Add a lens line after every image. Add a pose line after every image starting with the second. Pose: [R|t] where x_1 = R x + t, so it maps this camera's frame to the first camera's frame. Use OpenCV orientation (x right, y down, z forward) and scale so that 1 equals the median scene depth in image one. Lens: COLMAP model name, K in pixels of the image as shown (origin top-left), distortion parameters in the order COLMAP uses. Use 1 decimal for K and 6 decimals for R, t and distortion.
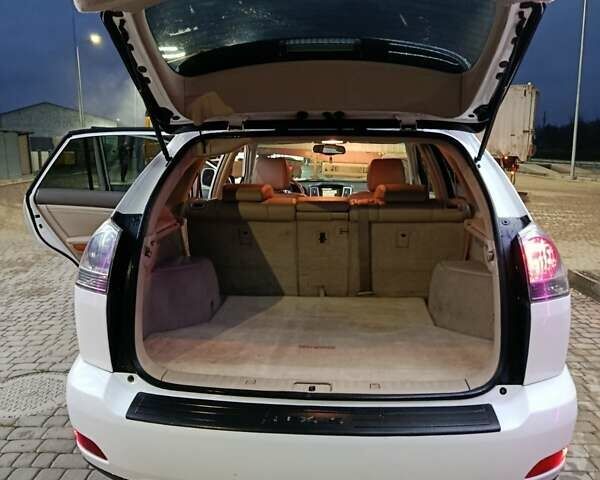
lens RADIAL K [[564.1, 0, 300.0], [0, 564.1, 240.0], [0, 0, 1]] dist [0.009206, 0.003570]
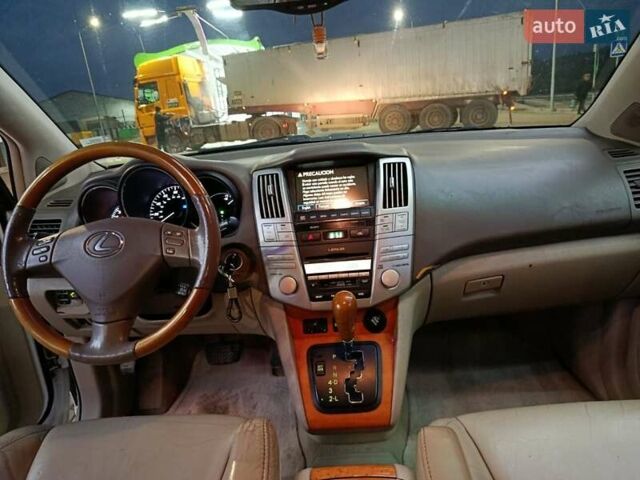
lens RADIAL K [[456.2, 0, 320.0], [0, 456.2, 240.0], [0, 0, 1]] dist [-0.003276, -0.001579]
pose [[0.994859, -0.099719, 0.017678, 0.010636], [0.096864, 0.987878, 0.121304, -0.021837], [-0.029560, -0.118968, 0.992458, 0.200582]]
